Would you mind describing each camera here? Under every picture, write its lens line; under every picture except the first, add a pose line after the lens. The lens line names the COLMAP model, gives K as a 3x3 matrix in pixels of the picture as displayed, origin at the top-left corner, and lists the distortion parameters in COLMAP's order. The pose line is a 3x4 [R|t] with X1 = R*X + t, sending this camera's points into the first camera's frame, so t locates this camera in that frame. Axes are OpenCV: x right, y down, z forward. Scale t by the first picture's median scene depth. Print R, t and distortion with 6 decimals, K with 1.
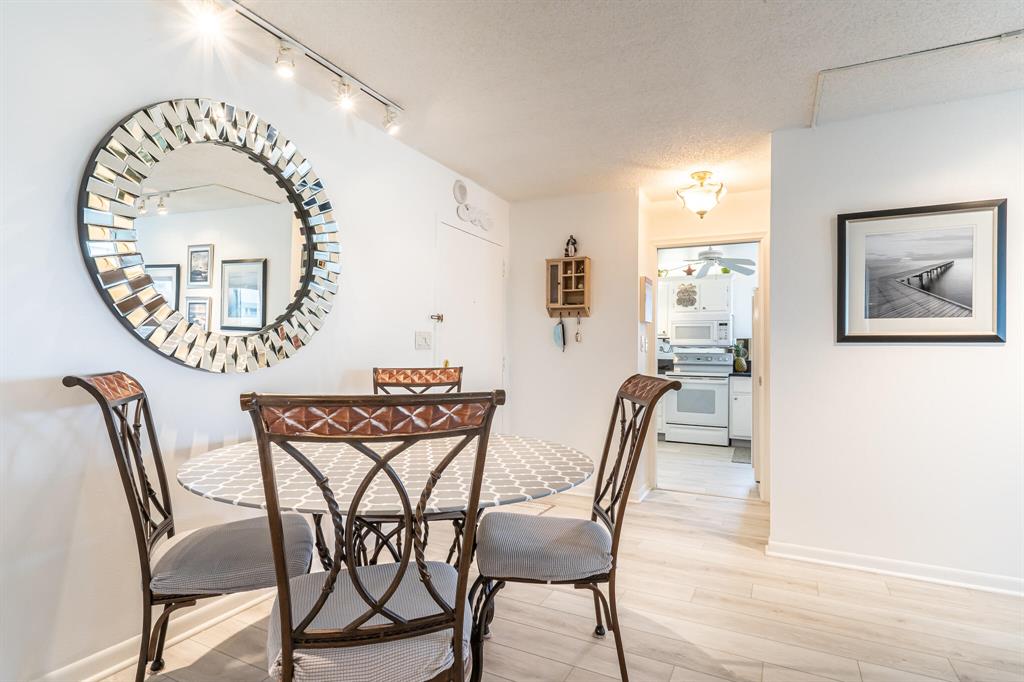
lens RADIAL K [[525.3, 0, 511.6], [0, 525.3, 354.9], [0, 0, 1]] dist [0.000441, -0.000108]
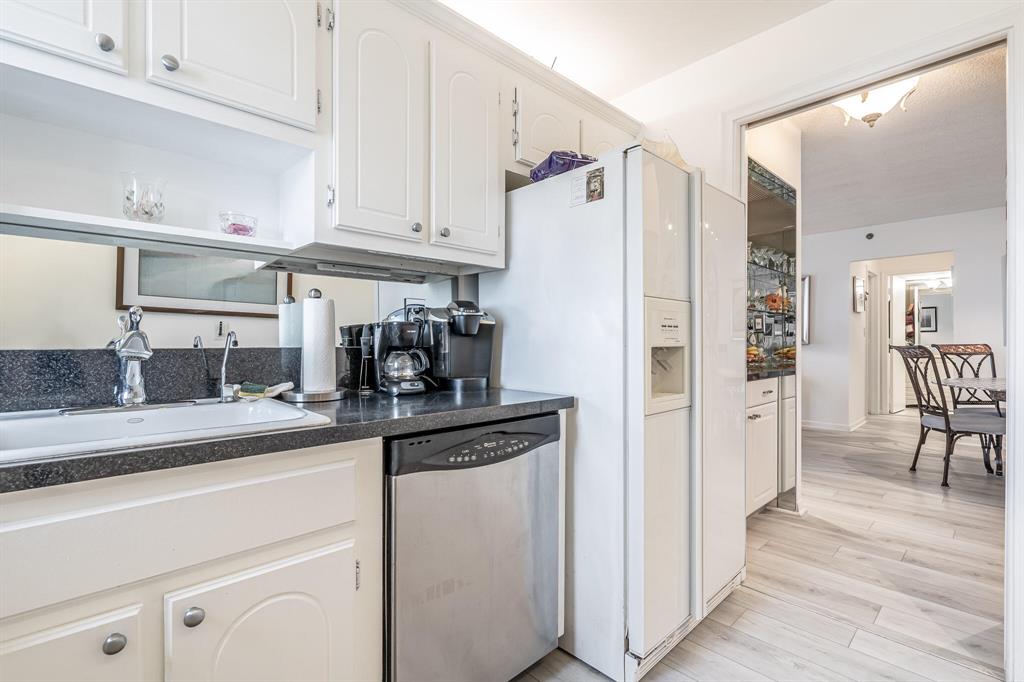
lens RADIAL K [[465.2, 0, 512.0], [0, 465.2, 341.0], [0, 0, 1]] dist [-0.018869, 0.000092]
pose [[-0.943472, 0.002044, 0.331445, 0.334840], [0.002273, 0.999997, 0.000304, 0.009732], [-0.331444, 0.001041, -0.943474, 0.952109]]
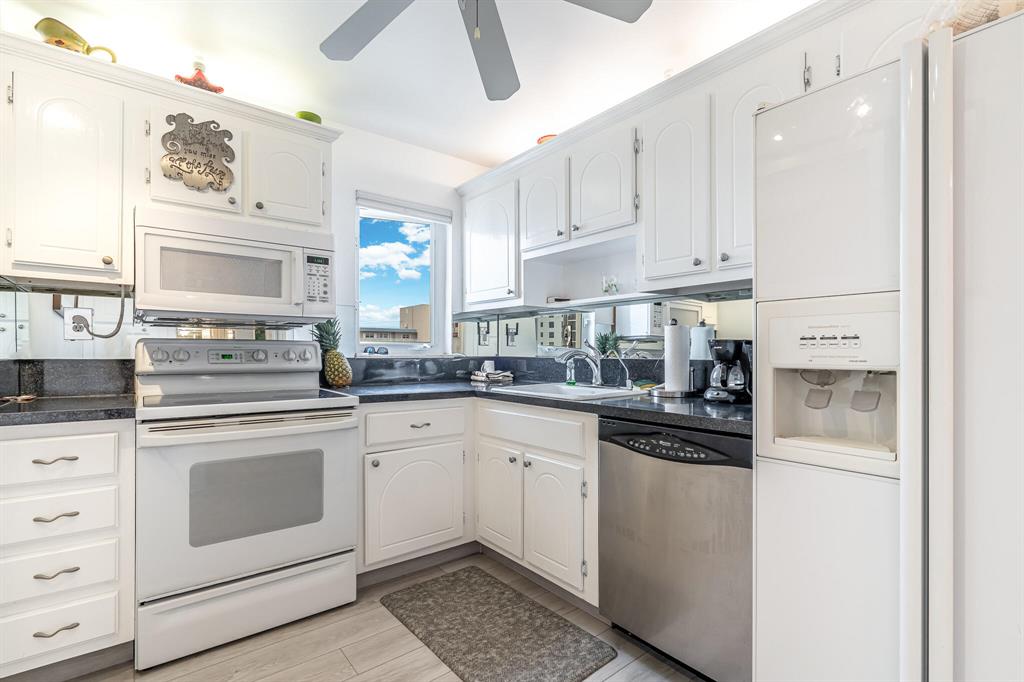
lens RADIAL K [[468.1, 0, 514.2], [0, 468.1, 351.4], [0, 0, 1]] dist [-0.000886, -0.000015]
pose [[0.411350, -0.003853, 0.911470, 0.162109], [0.007930, 0.999968, 0.000648, 0.005963], [-0.911443, 0.006962, 0.411367, 0.743659]]
